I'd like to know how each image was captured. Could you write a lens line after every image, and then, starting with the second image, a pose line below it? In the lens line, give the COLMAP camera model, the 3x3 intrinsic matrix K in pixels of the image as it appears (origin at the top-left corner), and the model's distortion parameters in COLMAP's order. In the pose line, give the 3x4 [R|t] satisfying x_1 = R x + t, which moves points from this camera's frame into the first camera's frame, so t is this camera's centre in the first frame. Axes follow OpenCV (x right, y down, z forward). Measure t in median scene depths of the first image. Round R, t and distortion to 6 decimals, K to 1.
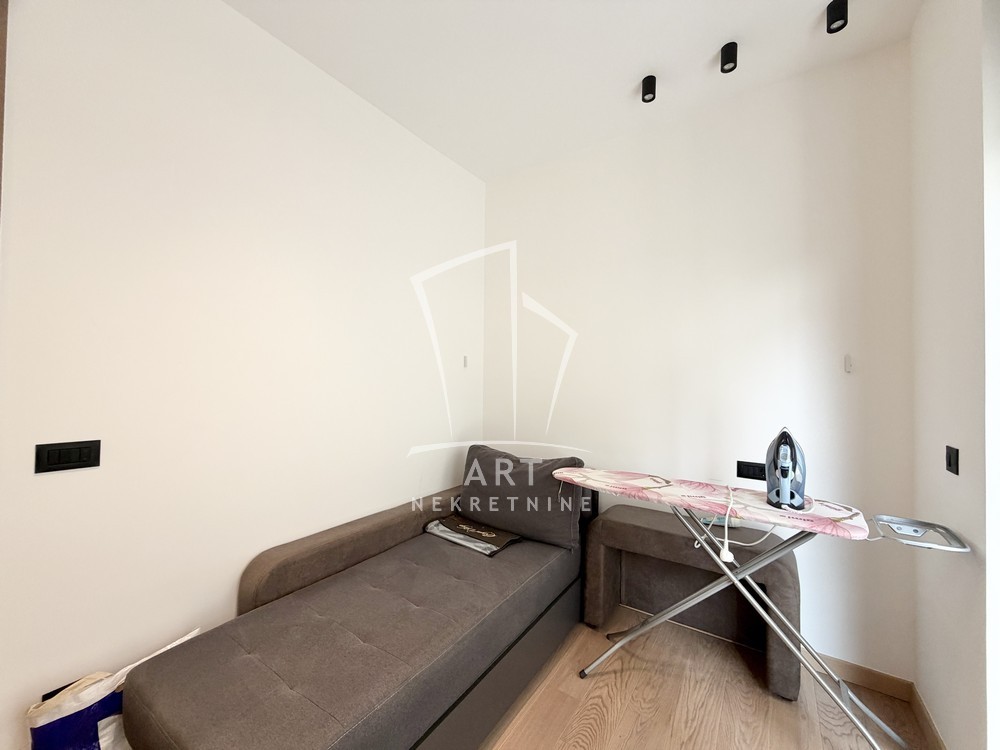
lens RADIAL K [[398.8, 0, 495.9], [0, 398.8, 375.5], [0, 0, 1]] dist [0.000669, -0.000023]
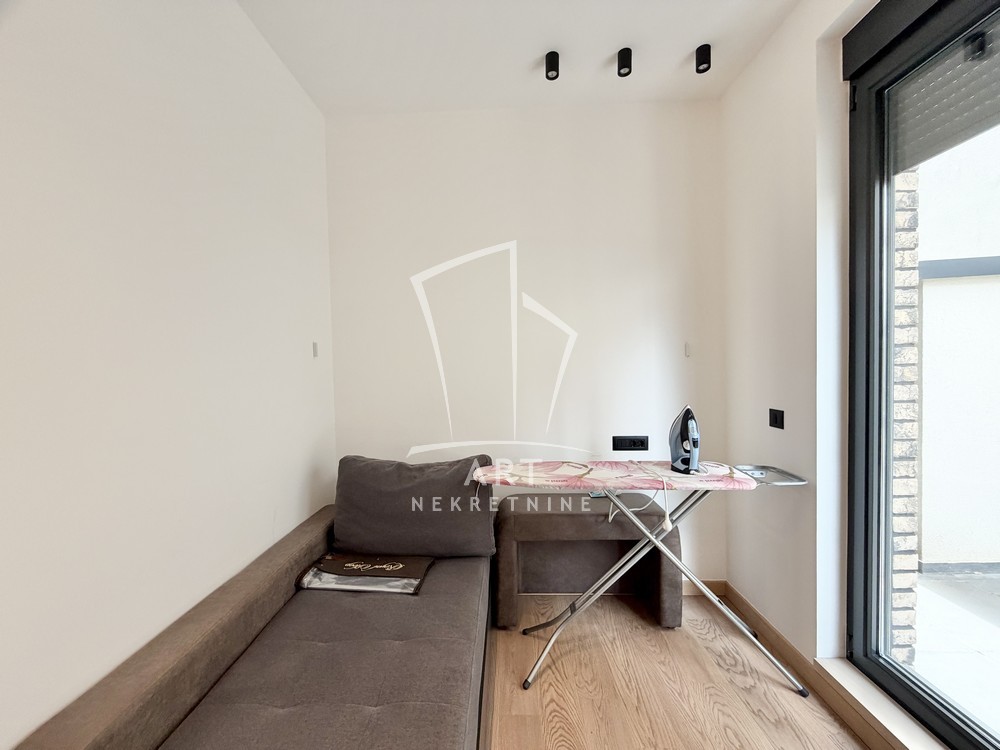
lens RADIAL K [[398.8, 0, 495.9], [0, 398.8, 375.5], [0, 0, 1]] dist [0.000669, -0.000023]
pose [[0.839282, -0.043791, 0.541931, -0.292784], [0.023359, 0.998735, 0.044529, -0.016555], [-0.543195, -0.024713, 0.839243, 0.251649]]
